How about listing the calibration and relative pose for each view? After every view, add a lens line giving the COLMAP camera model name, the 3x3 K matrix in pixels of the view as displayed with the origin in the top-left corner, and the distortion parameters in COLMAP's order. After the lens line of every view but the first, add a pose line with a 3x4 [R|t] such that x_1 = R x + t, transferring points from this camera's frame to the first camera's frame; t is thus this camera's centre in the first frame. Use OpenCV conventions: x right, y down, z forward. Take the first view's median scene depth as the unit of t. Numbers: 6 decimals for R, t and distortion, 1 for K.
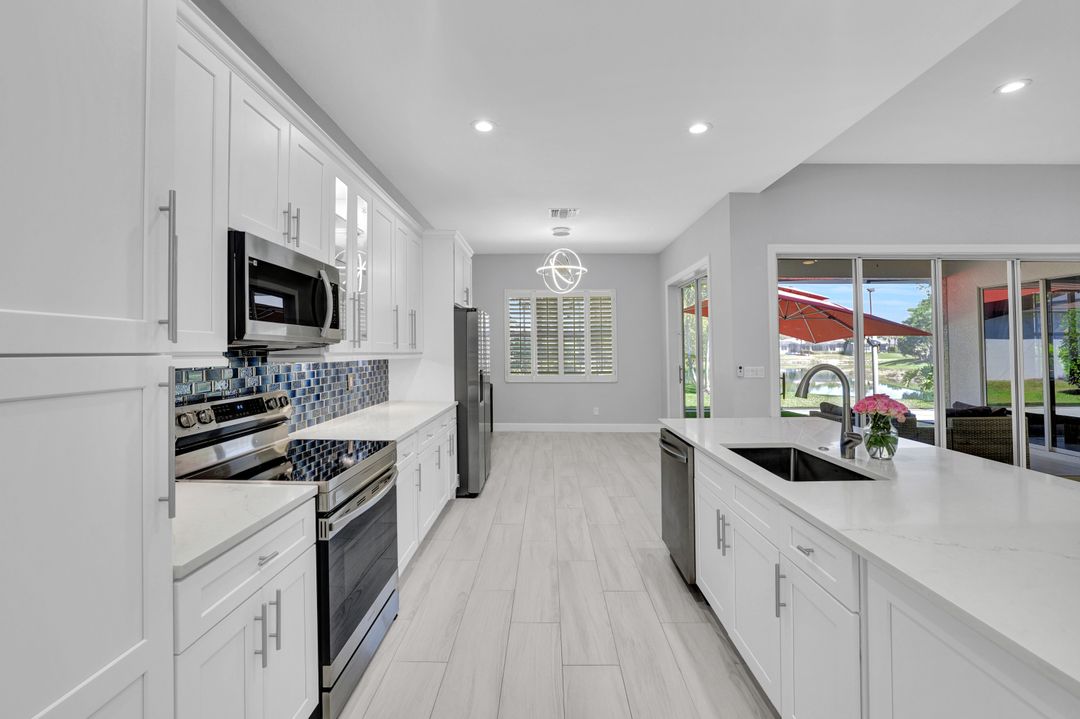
lens RADIAL K [[458.4, 0, 539.6], [0, 458.4, 336.6], [0, 0, 1]] dist [-0.025382, 0.003775]
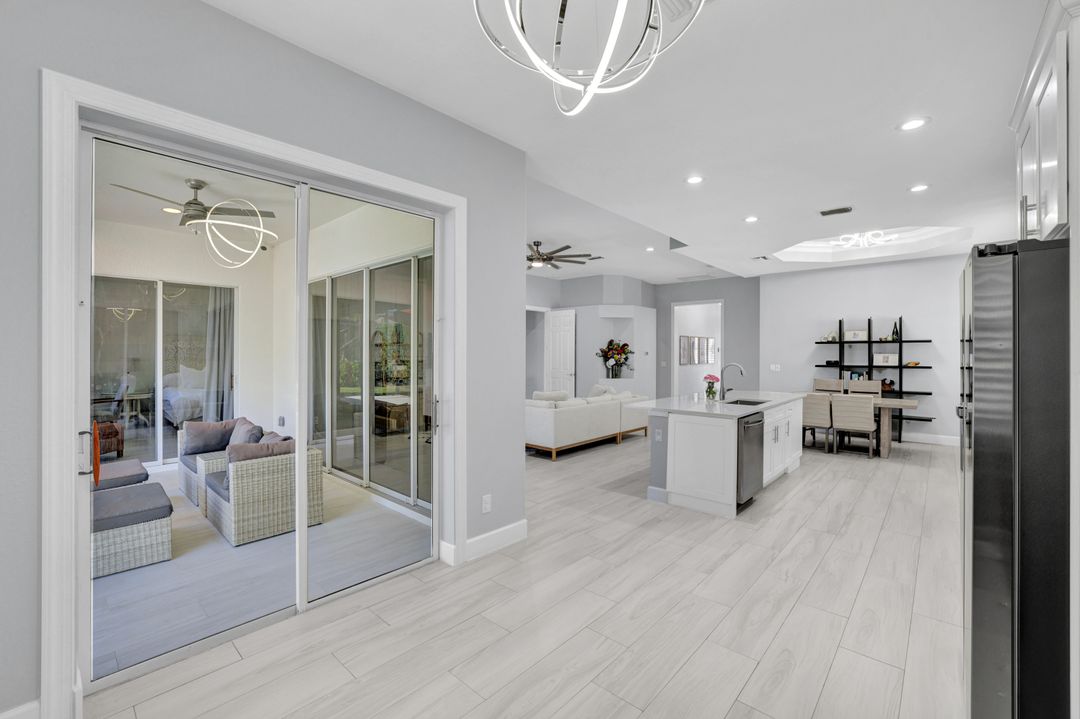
lens RADIAL K [[458.4, 0, 529.6], [0, 458.4, 354.4], [0, 0, 1]] dist [-0.025382, 0.003775]
pose [[-0.746927, 0.012339, 0.664791, -0.137246], [-0.006202, 0.999655, -0.025522, 0.042452], [-0.664877, -0.023186, -0.746593, 2.169827]]
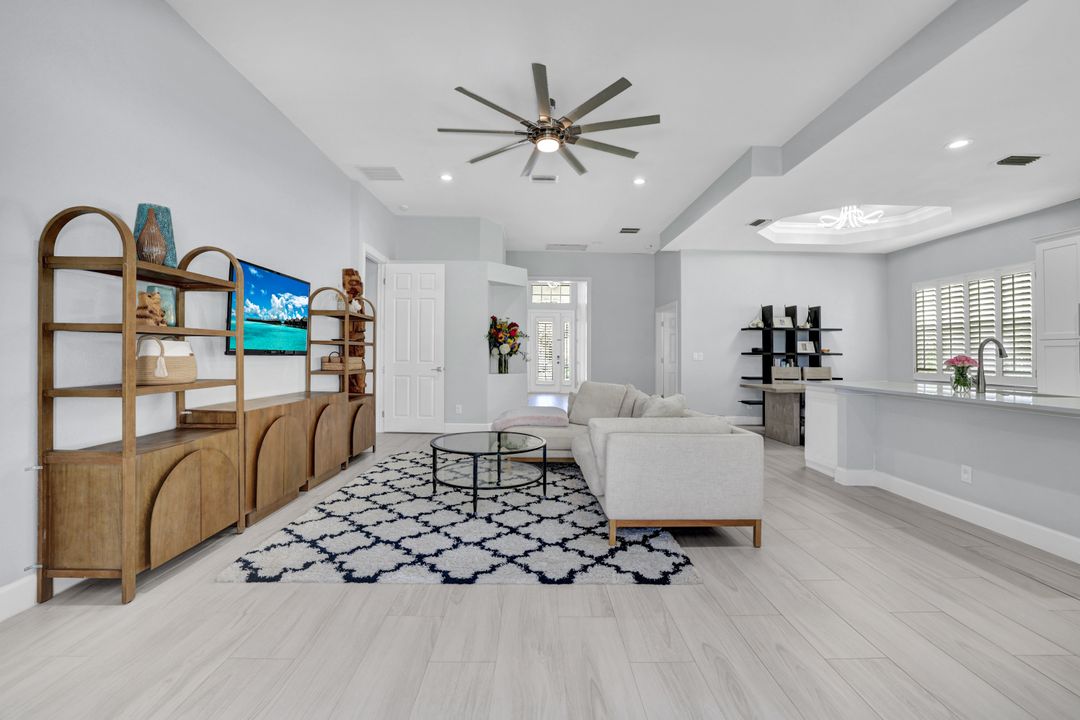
lens RADIAL K [[458.4, 0, 536.8], [0, 458.4, 346.9], [0, 0, 1]] dist [-0.025382, 0.003775]
pose [[-0.998409, 0.002293, -0.056338, 1.473570], [0.004516, 0.999215, -0.039355, 0.083044], [0.056204, -0.039546, -0.997636, 1.549527]]
